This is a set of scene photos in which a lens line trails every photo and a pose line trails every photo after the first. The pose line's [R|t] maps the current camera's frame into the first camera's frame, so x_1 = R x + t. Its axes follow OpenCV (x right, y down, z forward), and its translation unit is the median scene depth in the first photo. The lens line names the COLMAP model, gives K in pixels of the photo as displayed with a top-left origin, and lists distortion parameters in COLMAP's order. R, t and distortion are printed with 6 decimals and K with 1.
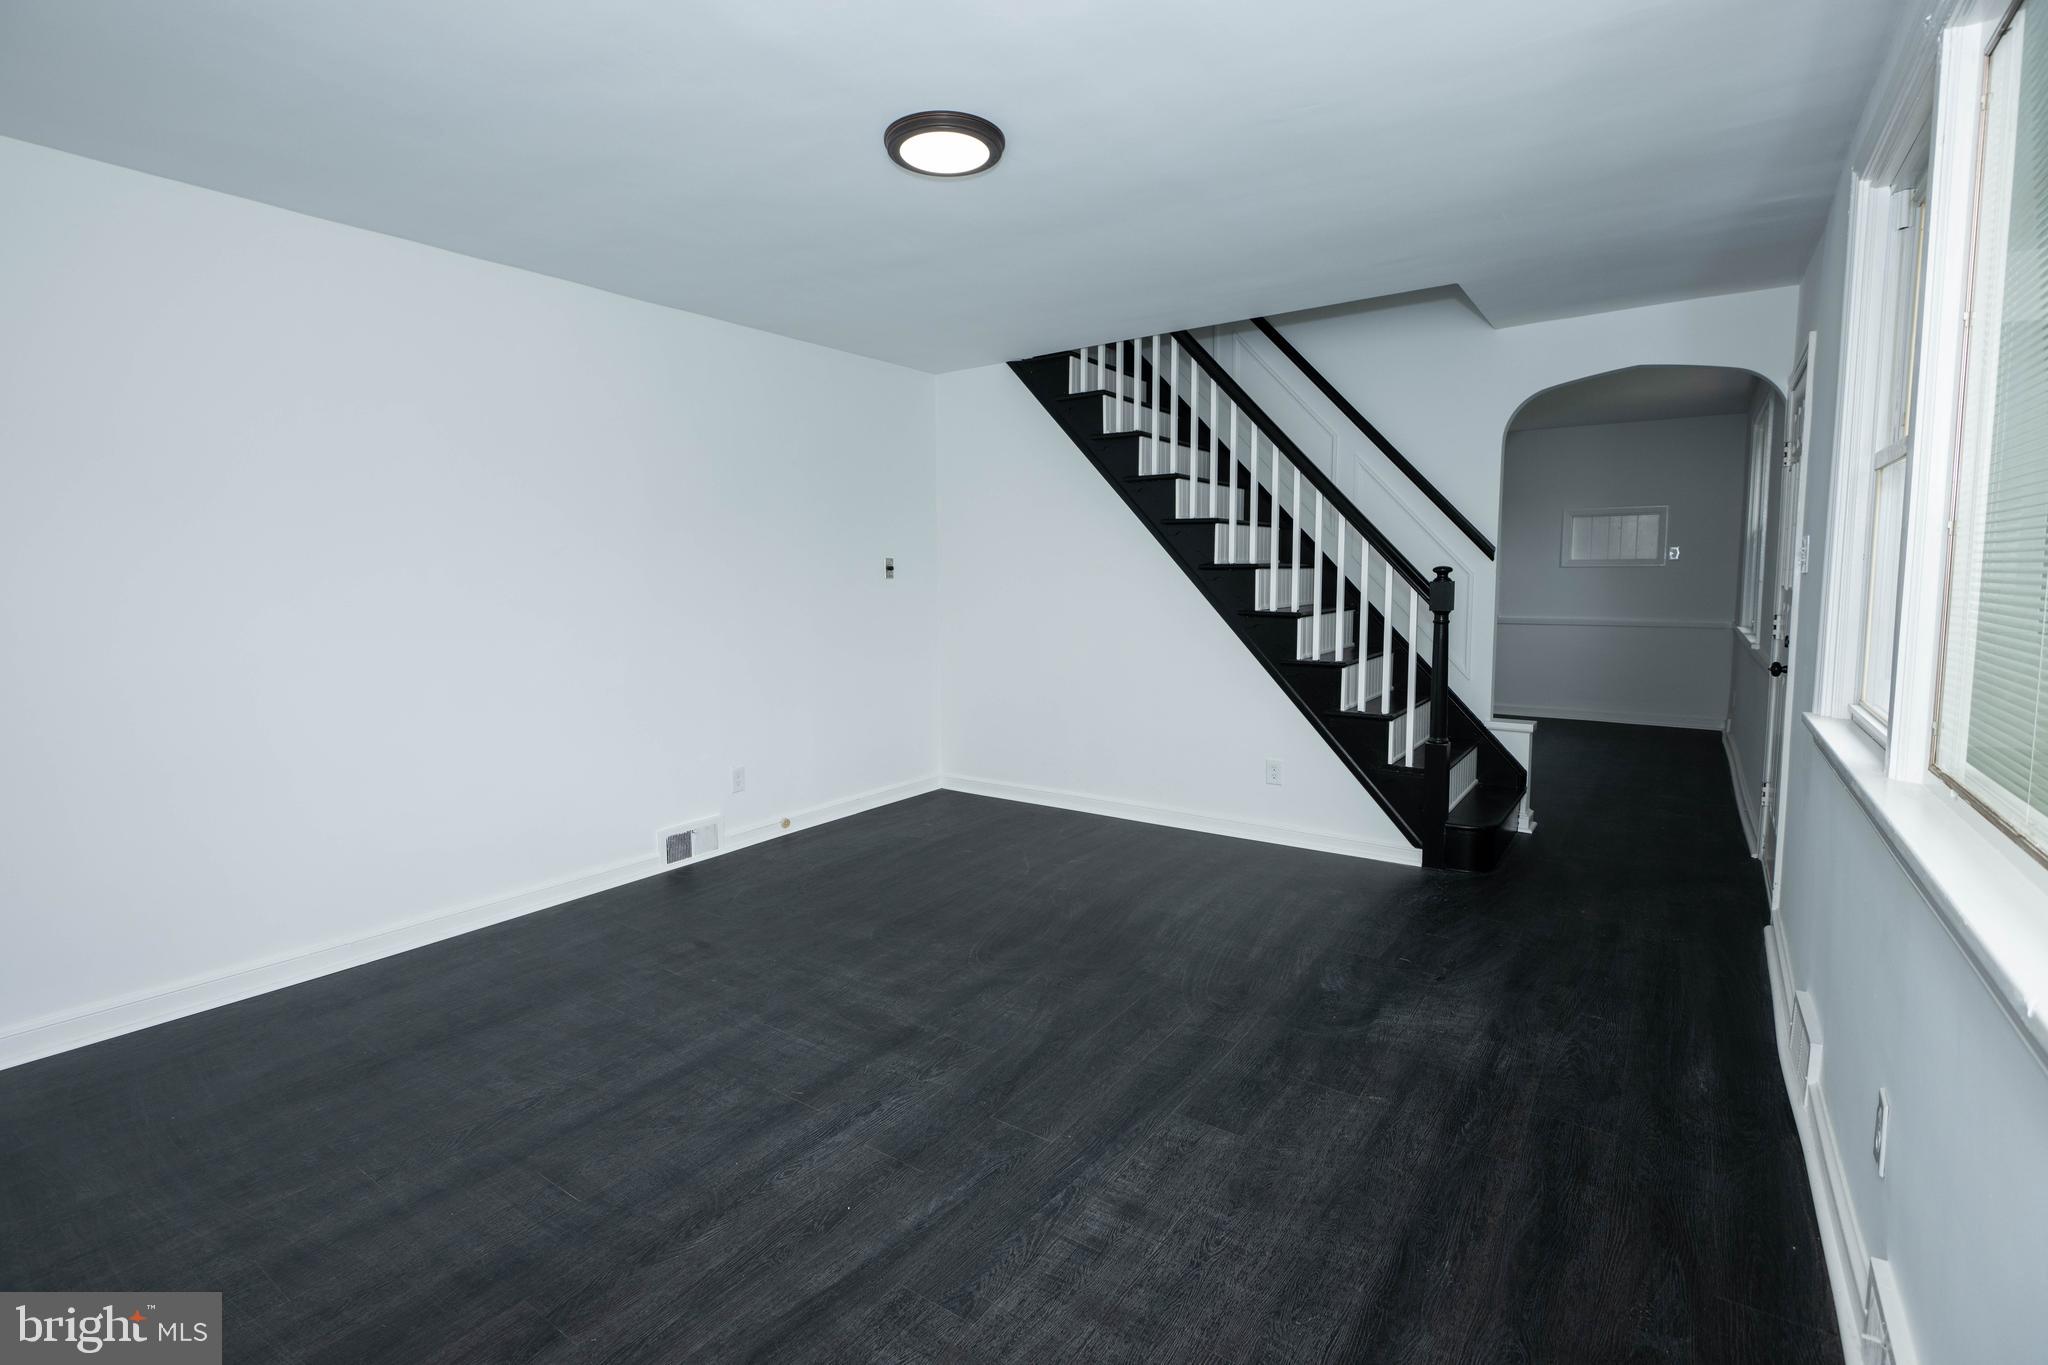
lens RADIAL K [[941.3, 0, 1020.0], [0, 941.3, 641.7], [0, 0, 1]] dist [0.009758, -0.000186]
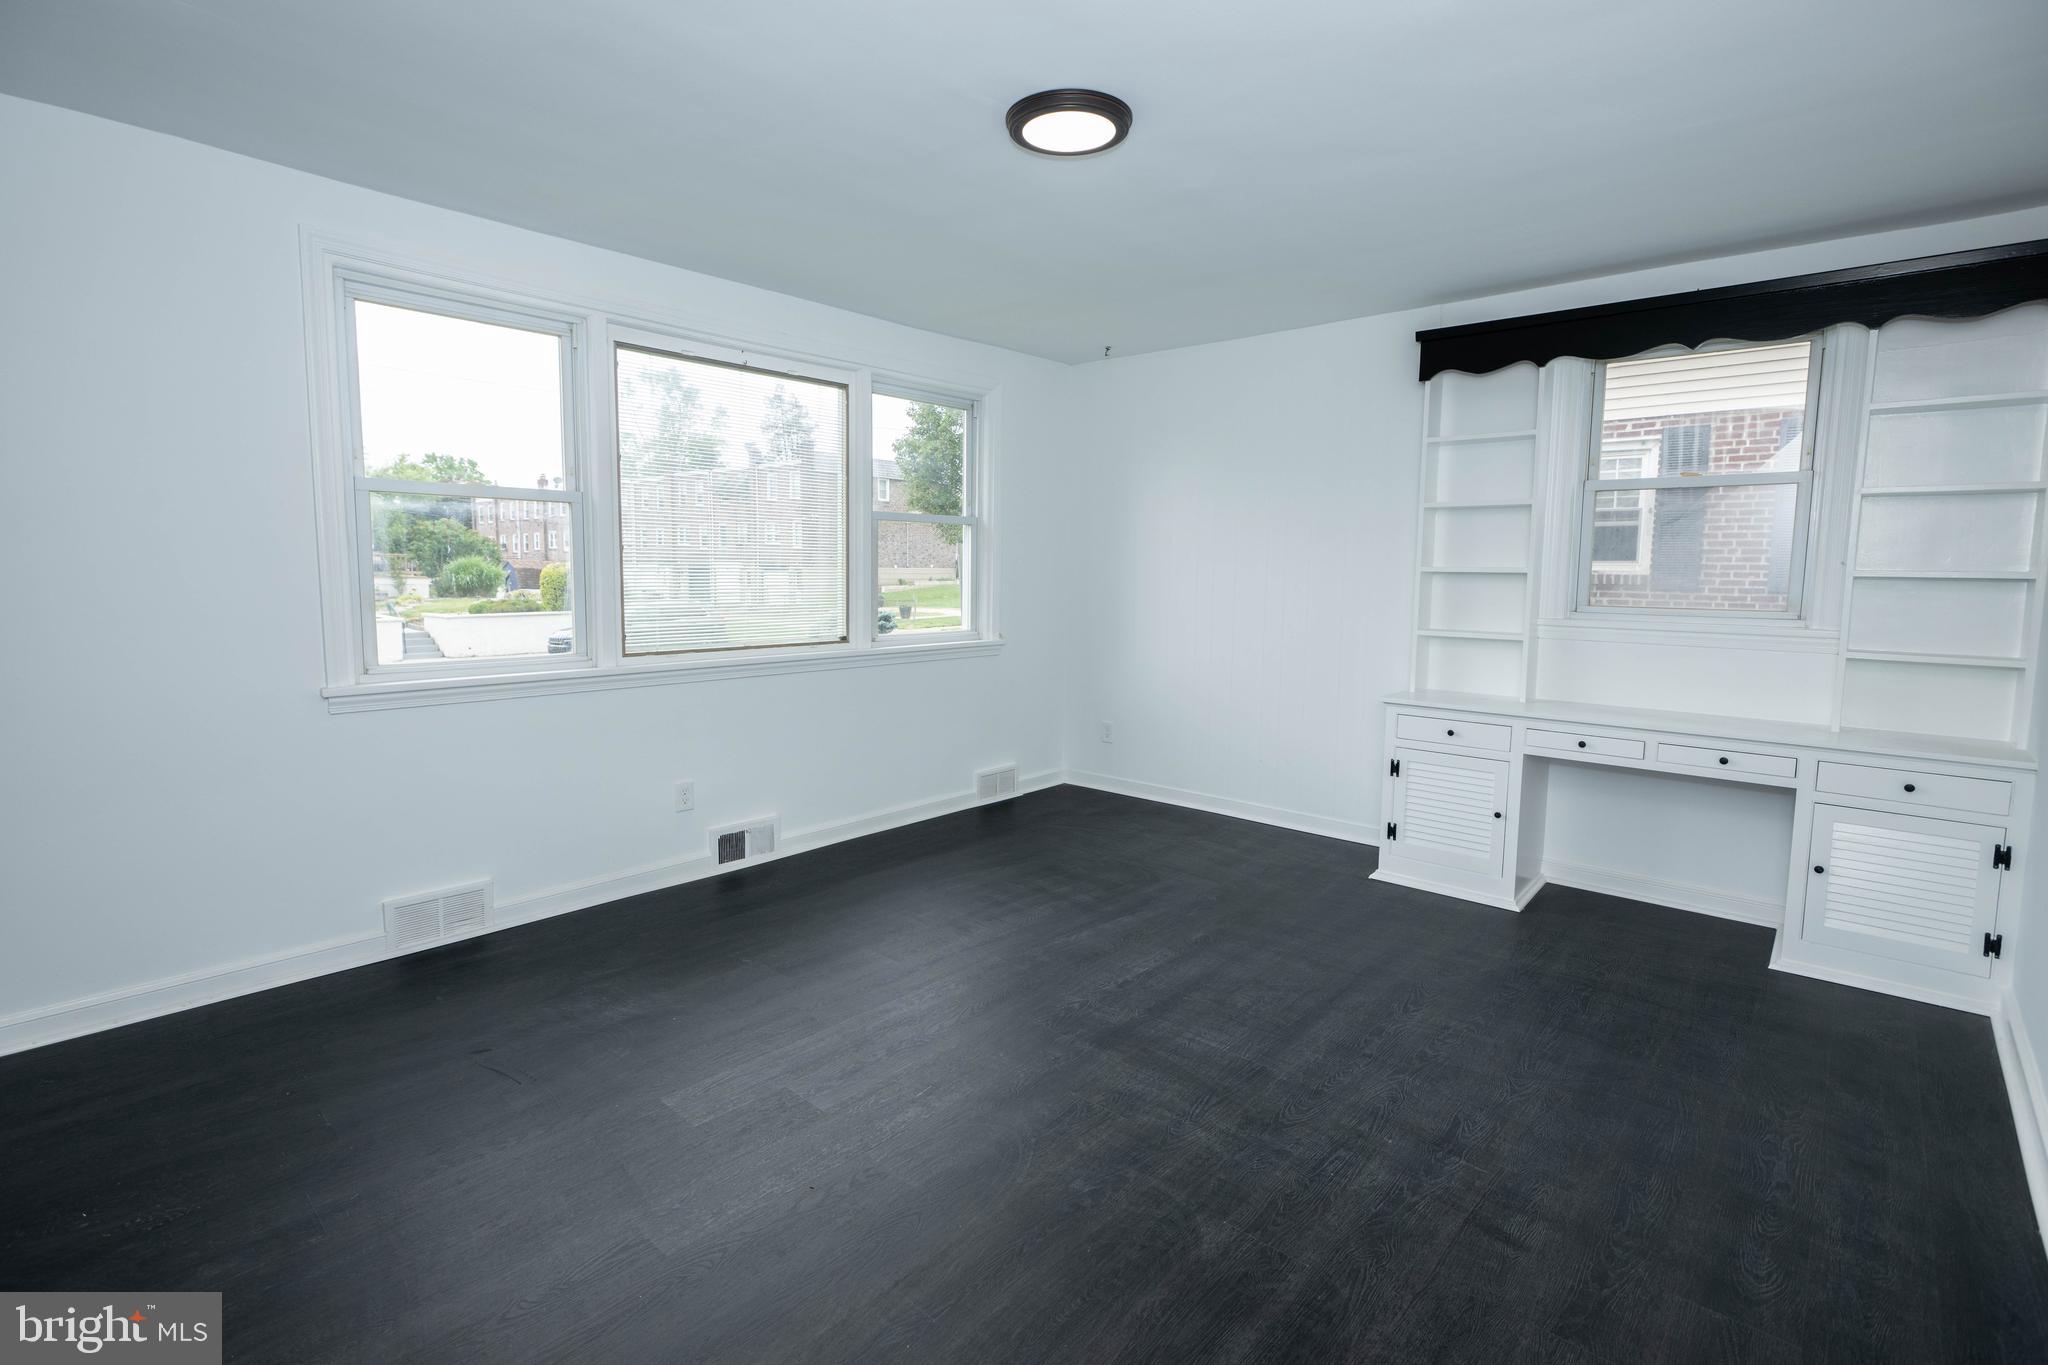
lens RADIAL K [[948.7, 0, 1017.7], [0, 948.7, 645.2], [0, 0, 1]] dist [0.001081, -0.000584]
pose [[-0.992048, -0.012409, 0.125245, -0.153919], [0.007702, 0.987277, 0.158820, -0.155789], [-0.125622, 0.158522, -0.979331, 2.002138]]
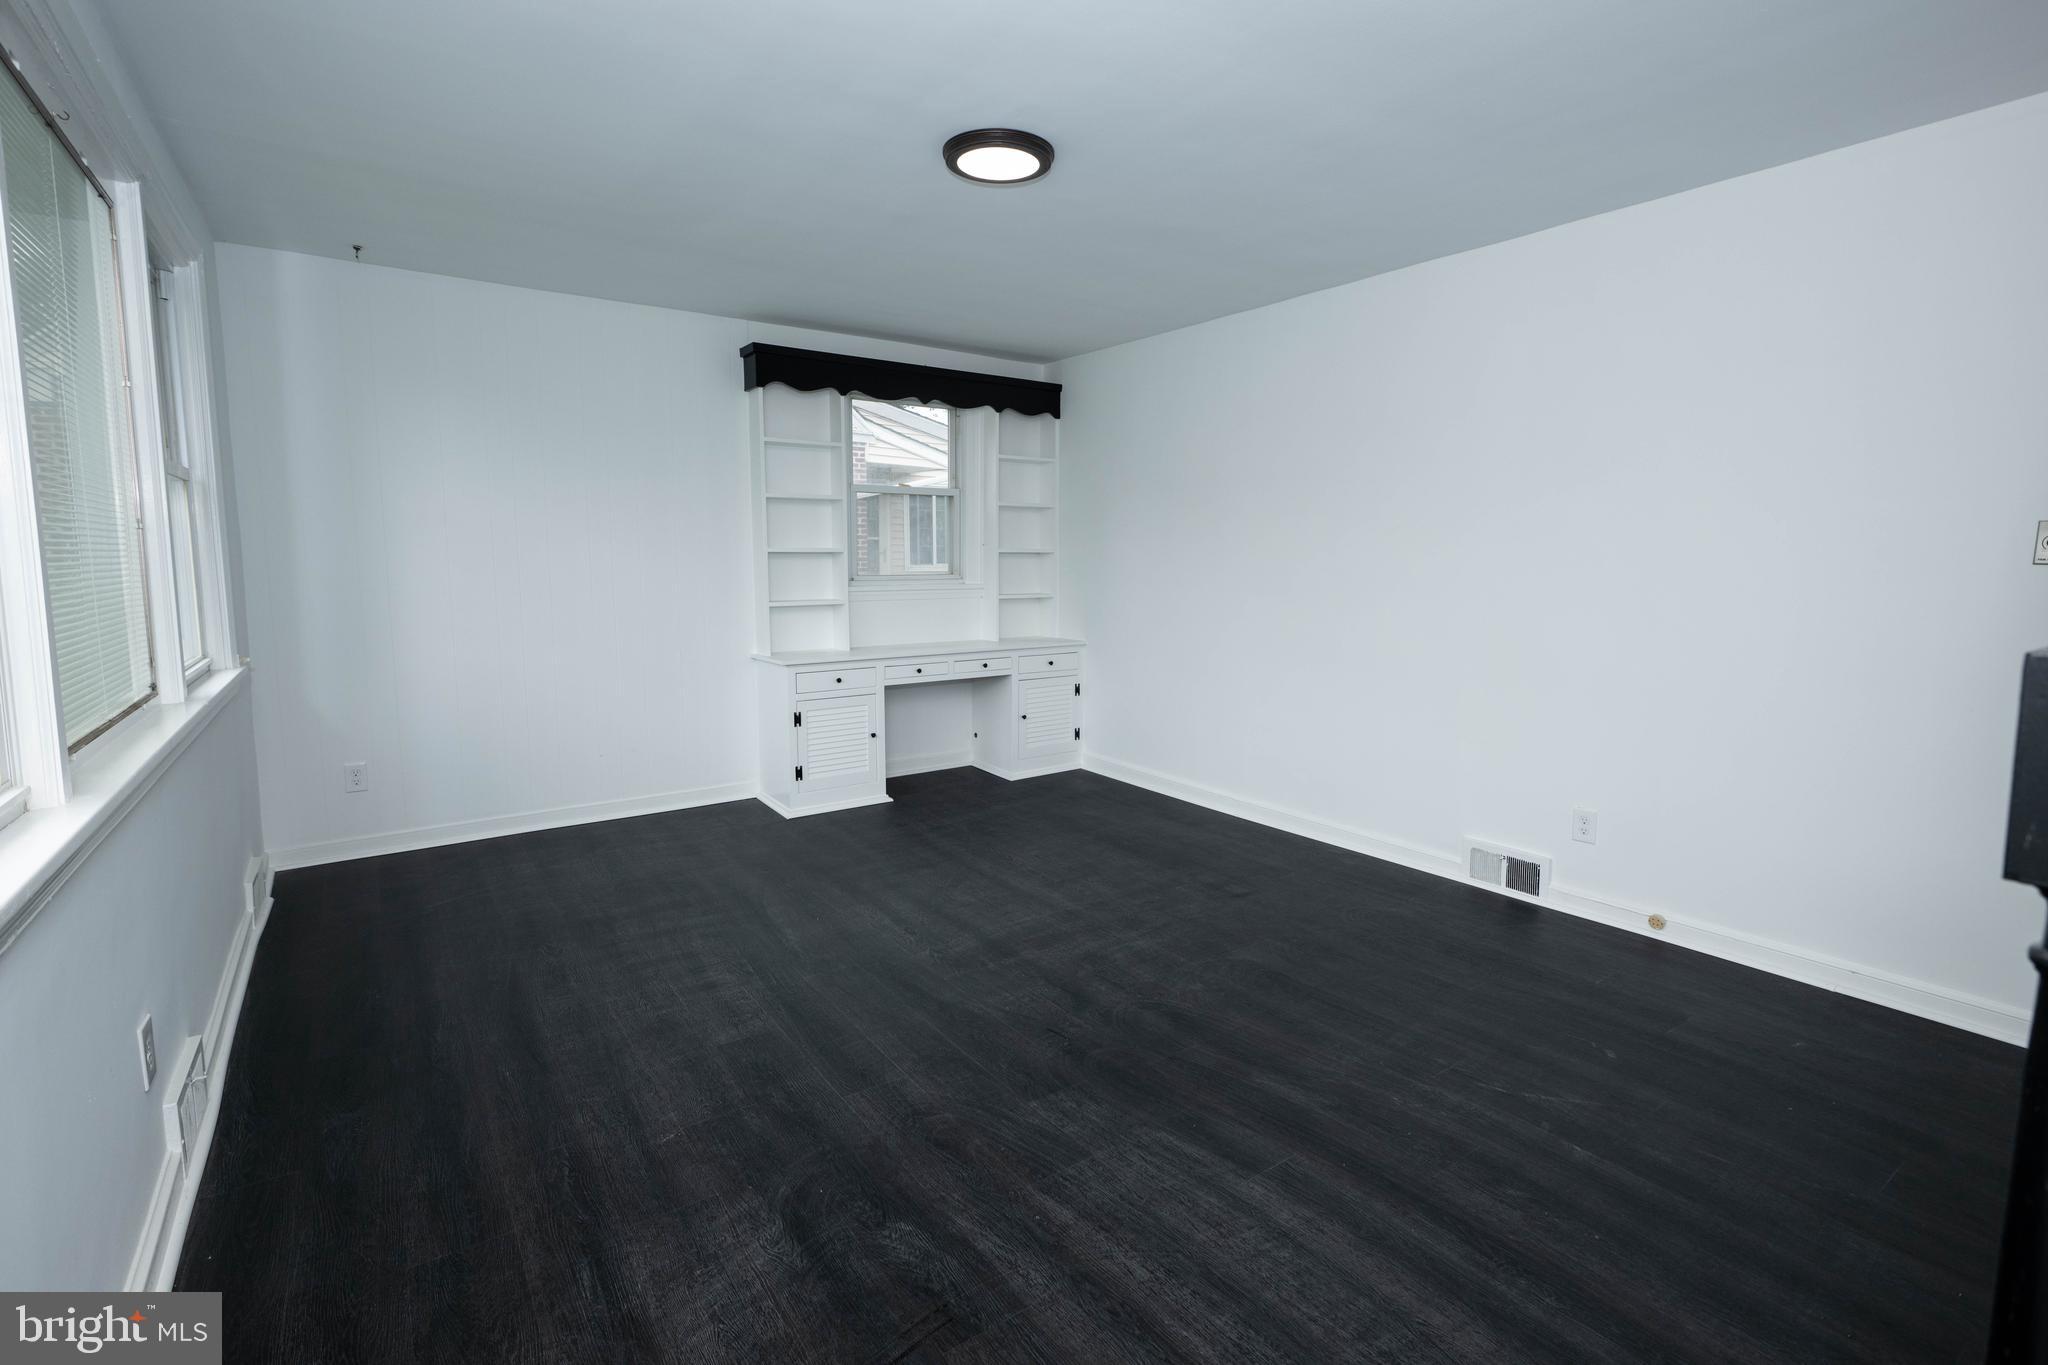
lens RADIAL K [[948.7, 0, 1017.7], [0, 948.7, 645.2], [0, 0, 1]] dist [0.001081, -0.000584]
pose [[-0.342280, 0.097704, -0.934504, 0.967119], [-0.069740, 0.989194, 0.128965, -0.111570], [0.937006, 0.109315, -0.331767, 1.421336]]
